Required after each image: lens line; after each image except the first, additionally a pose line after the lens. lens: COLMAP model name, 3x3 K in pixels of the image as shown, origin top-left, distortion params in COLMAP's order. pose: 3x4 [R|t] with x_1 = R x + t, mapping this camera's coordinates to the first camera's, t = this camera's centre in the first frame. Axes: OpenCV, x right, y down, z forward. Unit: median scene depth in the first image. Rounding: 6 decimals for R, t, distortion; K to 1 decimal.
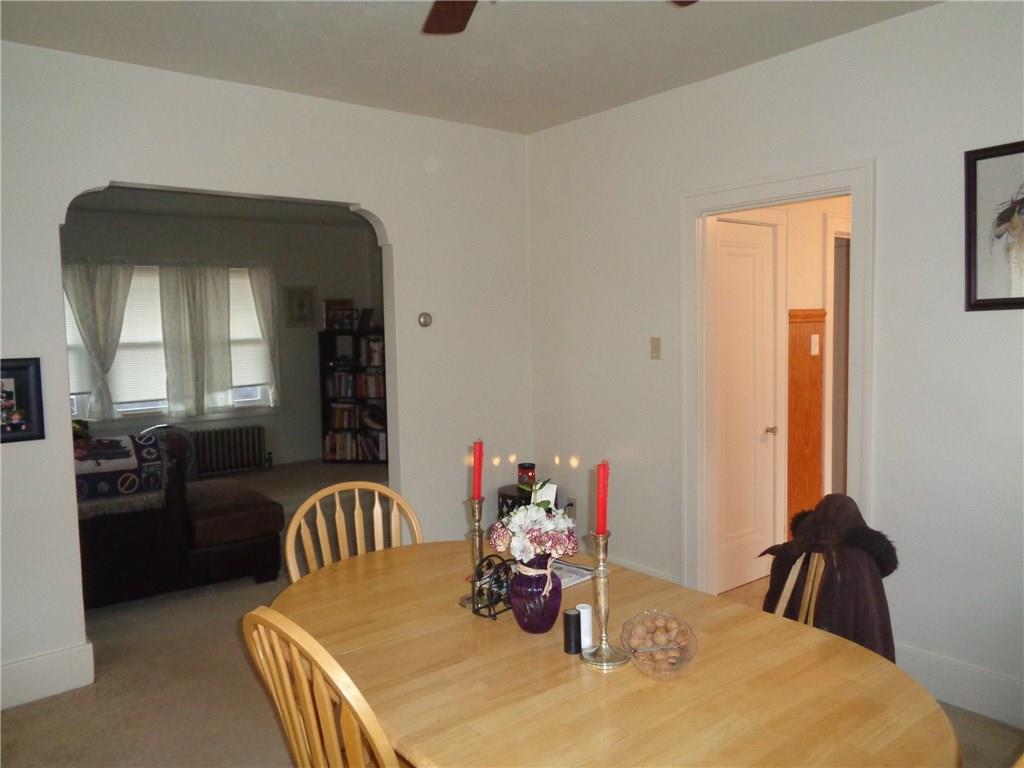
lens RADIAL K [[769.7, 0, 515.7], [0, 769.7, 369.5], [0, 0, 1]] dist [0.002261, 0.005814]
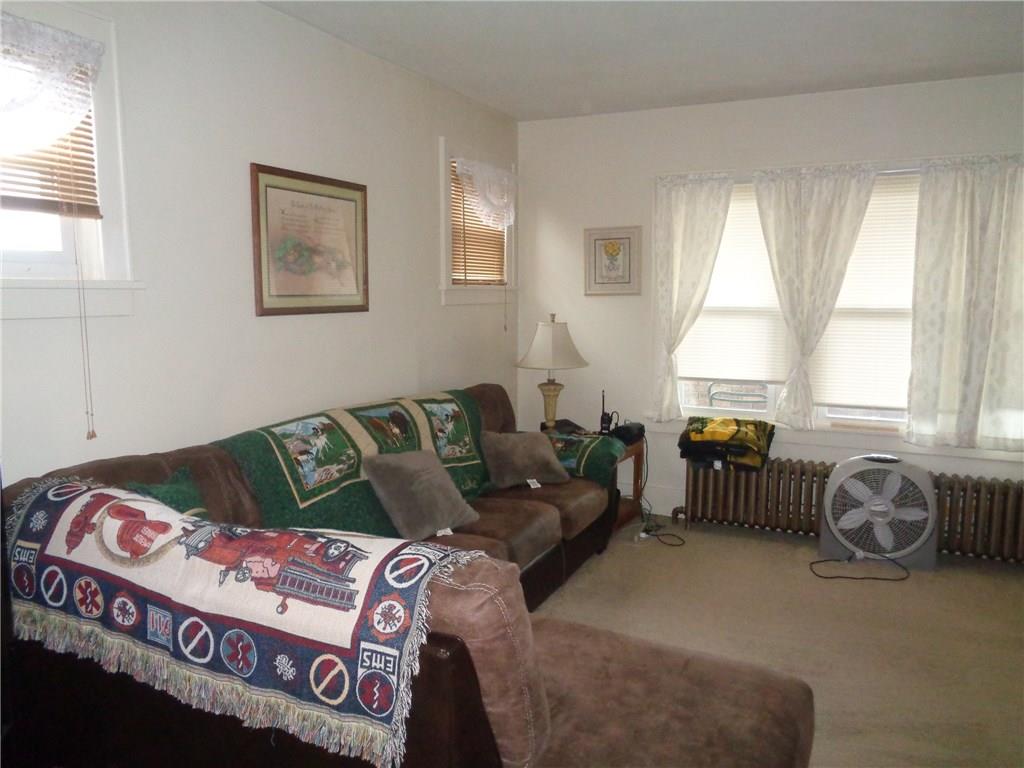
lens RADIAL K [[769.7, 0, 517.6], [0, 769.7, 378.2], [0, 0, 1]] dist [0.002261, 0.005814]
pose [[0.441111, 0.129670, -0.888036, -0.072276], [-0.072444, 0.991422, 0.108781, -0.024477], [0.894524, 0.016348, 0.446721, 0.461994]]
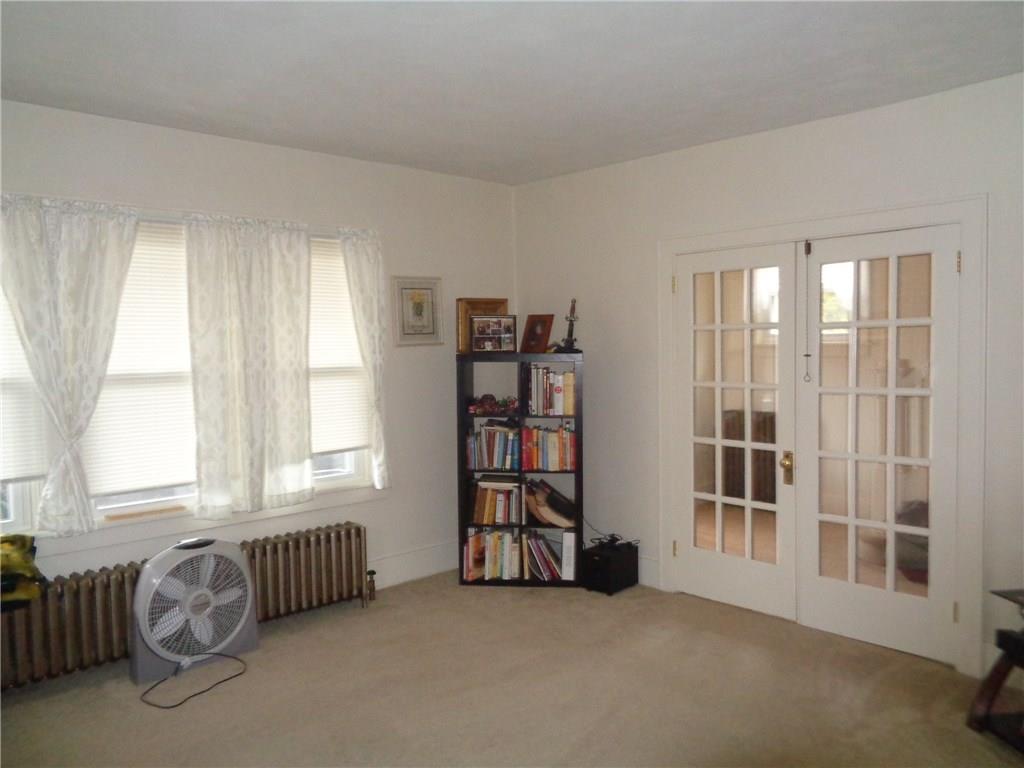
lens RADIAL K [[769.7, 0, 516.0], [0, 769.7, 379.7], [0, 0, 1]] dist [0.002261, 0.005814]
pose [[0.998996, 0.004370, 0.044578, -0.249342], [-0.003416, 0.999764, -0.021471, -0.019354], [-0.044661, 0.021297, 0.998775, 0.450598]]
